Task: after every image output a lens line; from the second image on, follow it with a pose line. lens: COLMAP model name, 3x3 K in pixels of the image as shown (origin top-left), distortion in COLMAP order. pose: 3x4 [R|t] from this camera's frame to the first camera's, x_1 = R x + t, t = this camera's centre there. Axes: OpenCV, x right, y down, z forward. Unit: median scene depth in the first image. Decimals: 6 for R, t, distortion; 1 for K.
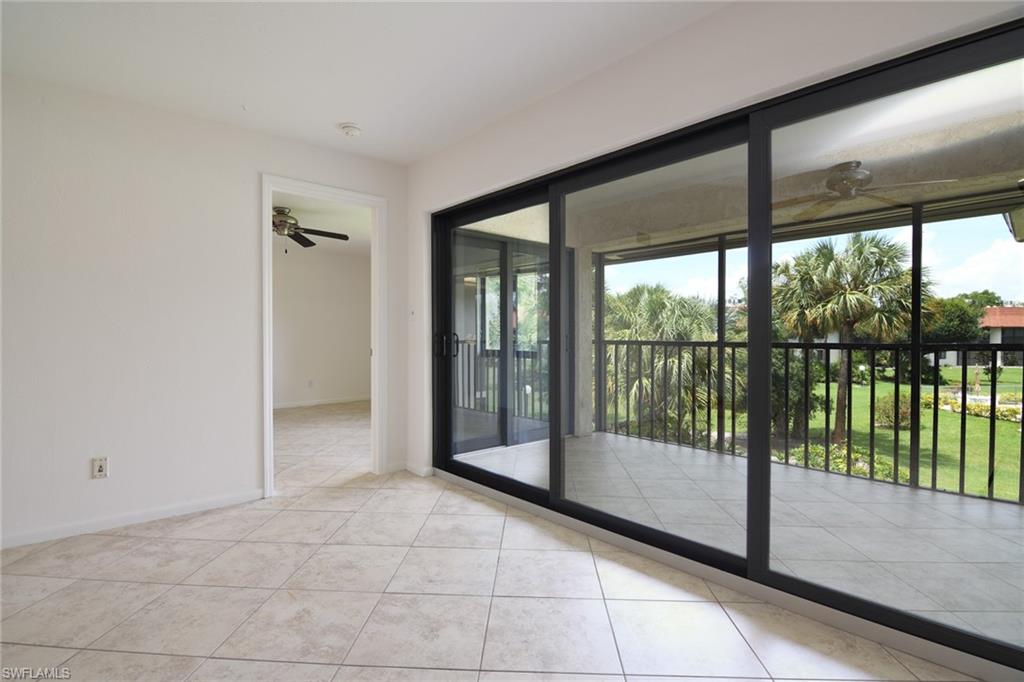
lens RADIAL K [[476.6, 0, 516.8], [0, 476.6, 335.3], [0, 0, 1]] dist [-0.010405, -0.009255]
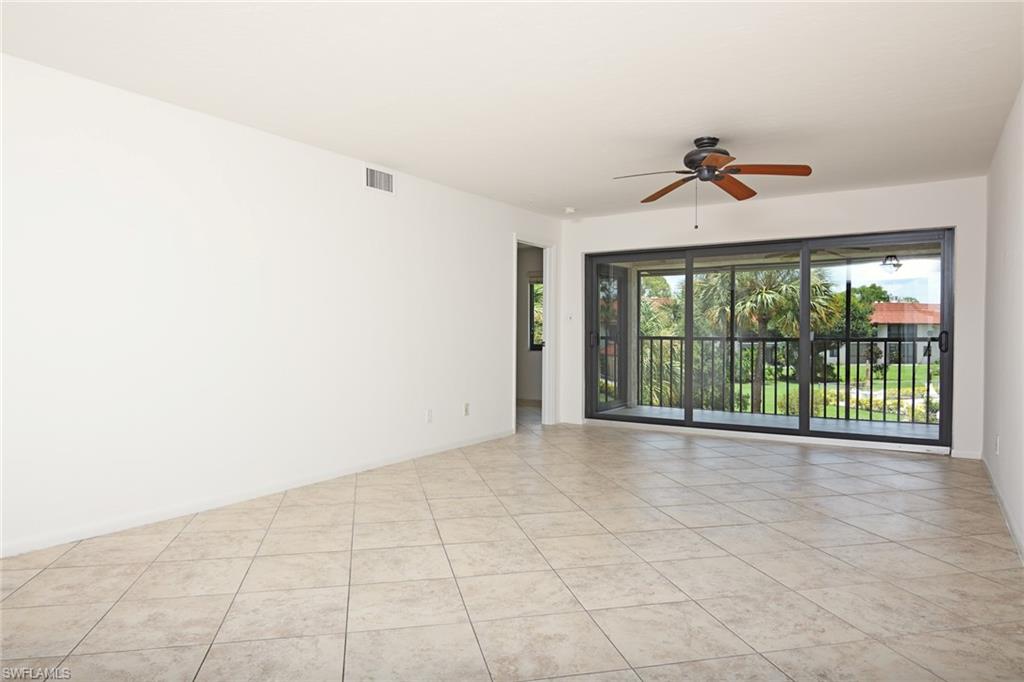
lens RADIAL K [[627.4, 0, 509.5], [0, 627.4, 331.3], [0, 0, 1]] dist [0.003401, 0.000483]
pose [[0.965541, -0.000496, 0.260251, -0.140967], [0.000796, 0.999999, -0.001047, -0.000595], [-0.260250, 0.001218, 0.965540, -0.134544]]
